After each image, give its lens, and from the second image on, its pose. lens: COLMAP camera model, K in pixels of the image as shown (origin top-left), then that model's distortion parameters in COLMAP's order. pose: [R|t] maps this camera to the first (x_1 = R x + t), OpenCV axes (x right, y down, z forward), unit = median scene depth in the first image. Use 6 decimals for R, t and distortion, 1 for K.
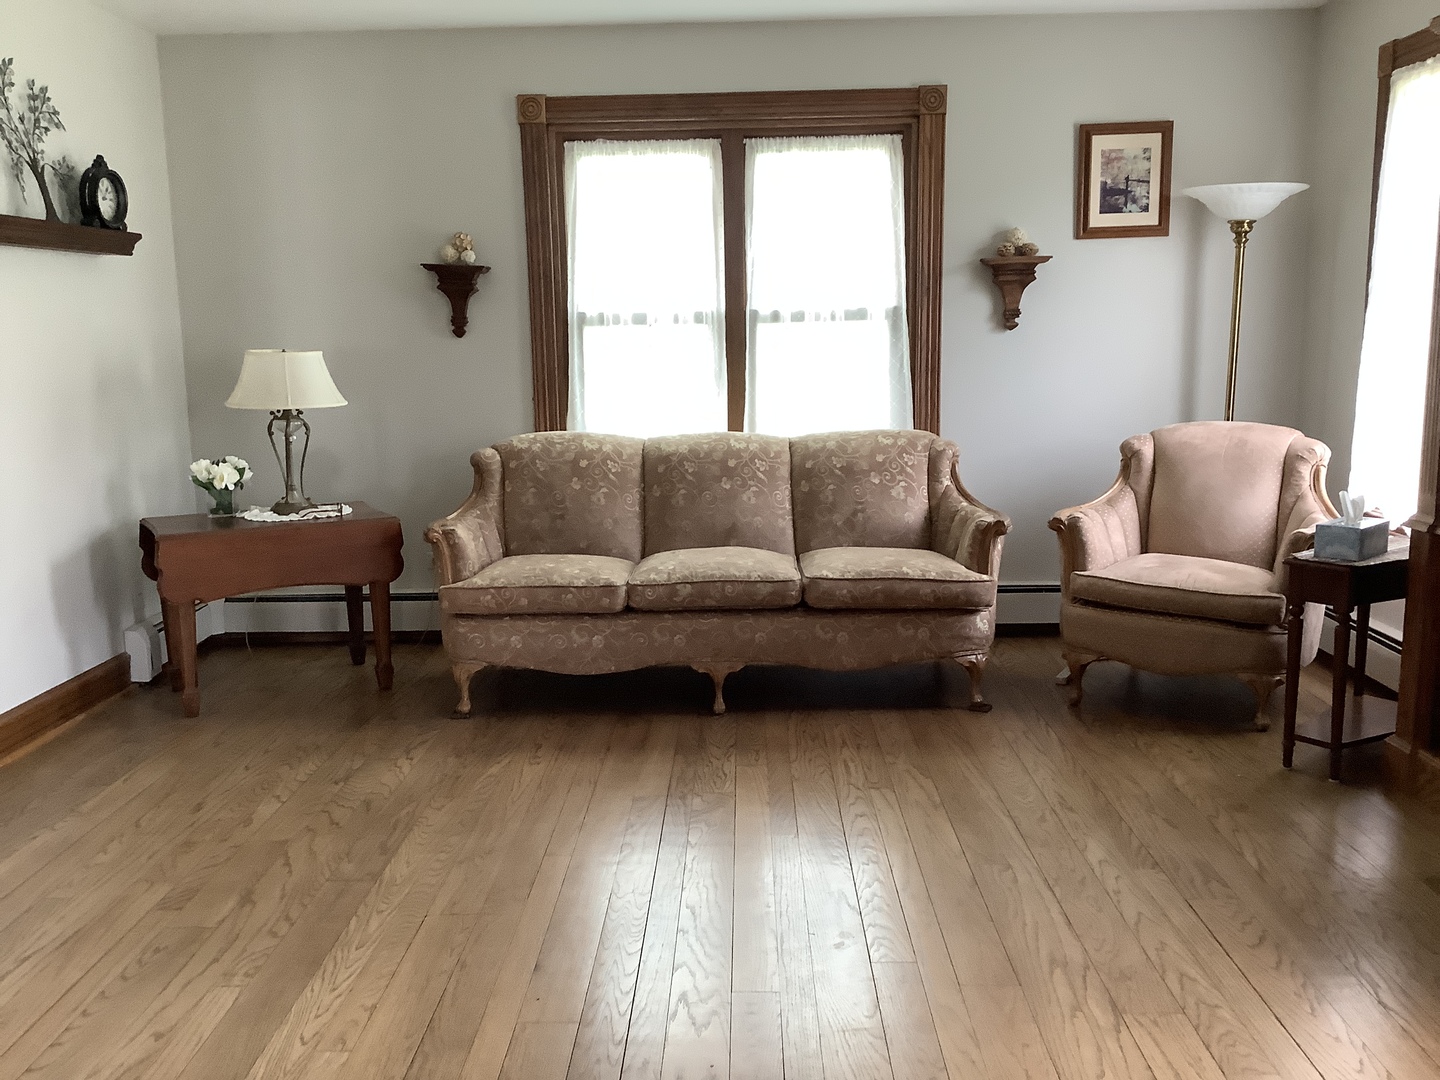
lens RADIAL K [[1288.0, 0, 722.2], [0, 1288.0, 552.1], [0, 0, 1]] dist [0.067304, -0.129836]
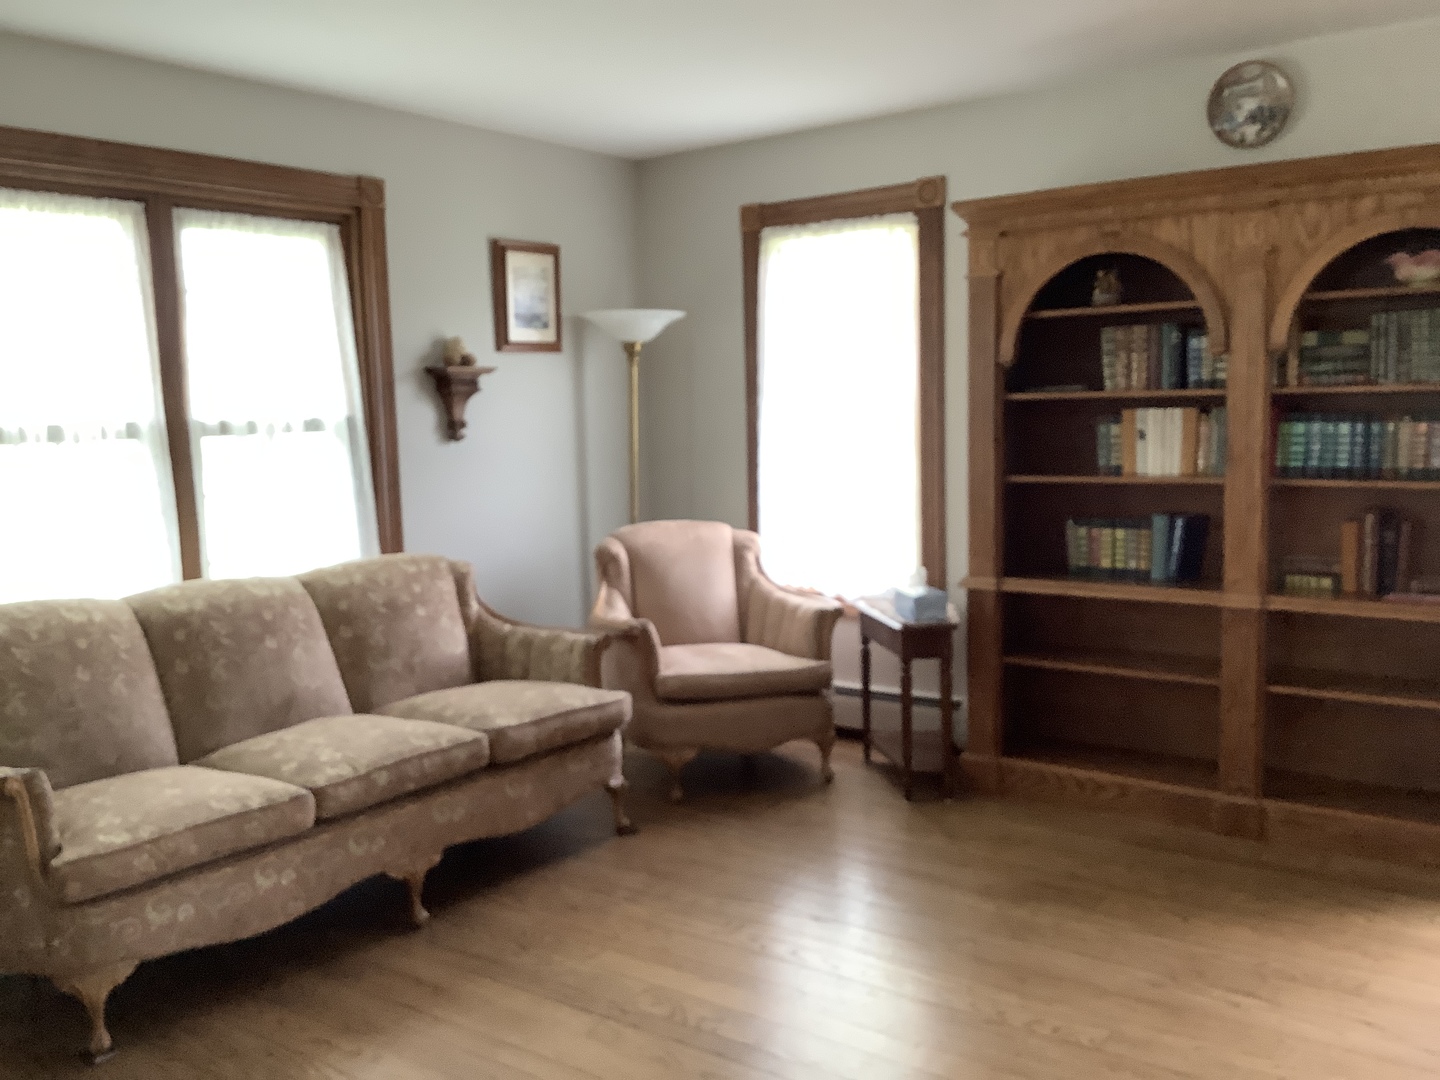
lens RADIAL K [[1288.0, 0, 723.6], [0, 1288.0, 535.1], [0, 0, 1]] dist [0.067304, -0.129836]
pose [[0.582208, -0.076770, 0.809407, -0.465311], [0.149810, 0.988616, -0.013991, -0.064740], [-0.799119, 0.129403, 0.587081, 0.311564]]
